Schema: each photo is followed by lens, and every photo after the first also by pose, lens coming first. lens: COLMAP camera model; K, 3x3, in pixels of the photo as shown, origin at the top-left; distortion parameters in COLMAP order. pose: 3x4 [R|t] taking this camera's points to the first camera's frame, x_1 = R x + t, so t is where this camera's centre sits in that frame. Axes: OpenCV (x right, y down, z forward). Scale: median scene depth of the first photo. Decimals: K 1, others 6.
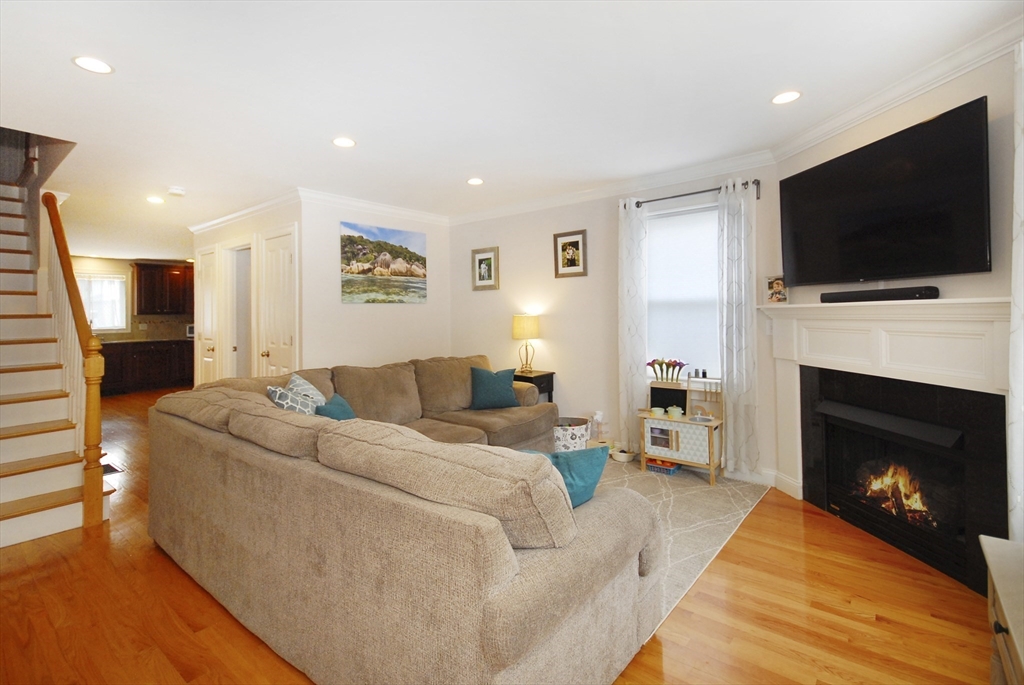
lens RADIAL K [[470.0, 0, 508.5], [0, 470.0, 309.0], [0, 0, 1]] dist [0.000052, 0.000124]
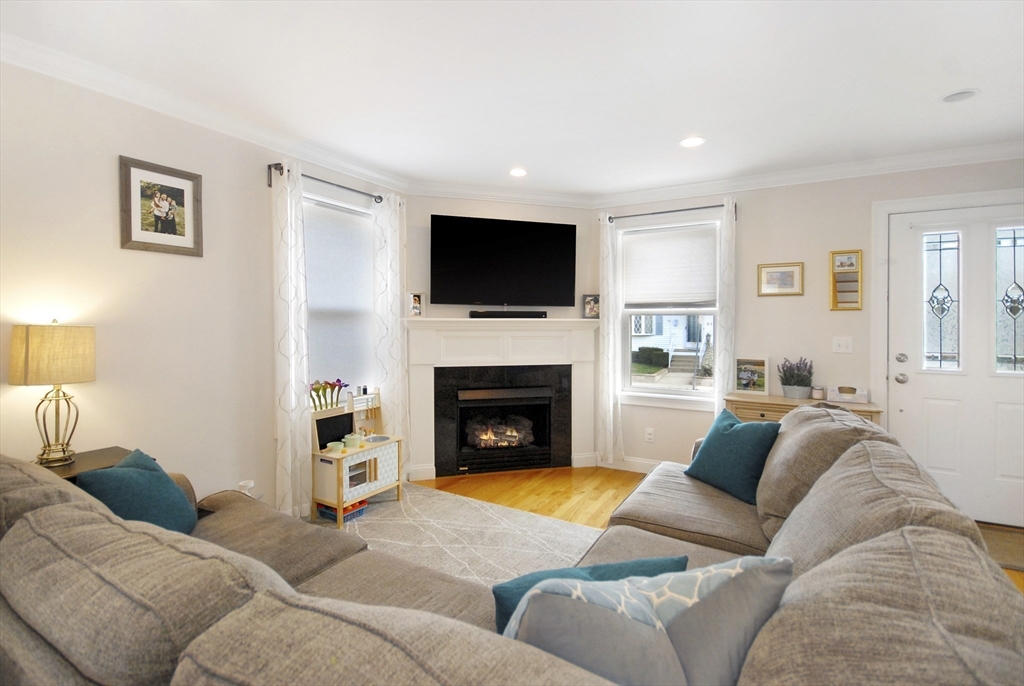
lens RADIAL K [[470.0, 0, 508.5], [0, 470.0, 309.5], [0, 0, 1]] dist [0.000052, 0.000124]
pose [[-0.150540, 0.042603, 0.987686, -0.415504], [-0.012184, 0.998915, -0.044944, 0.013334], [-0.988529, -0.018800, -0.149858, 0.657345]]
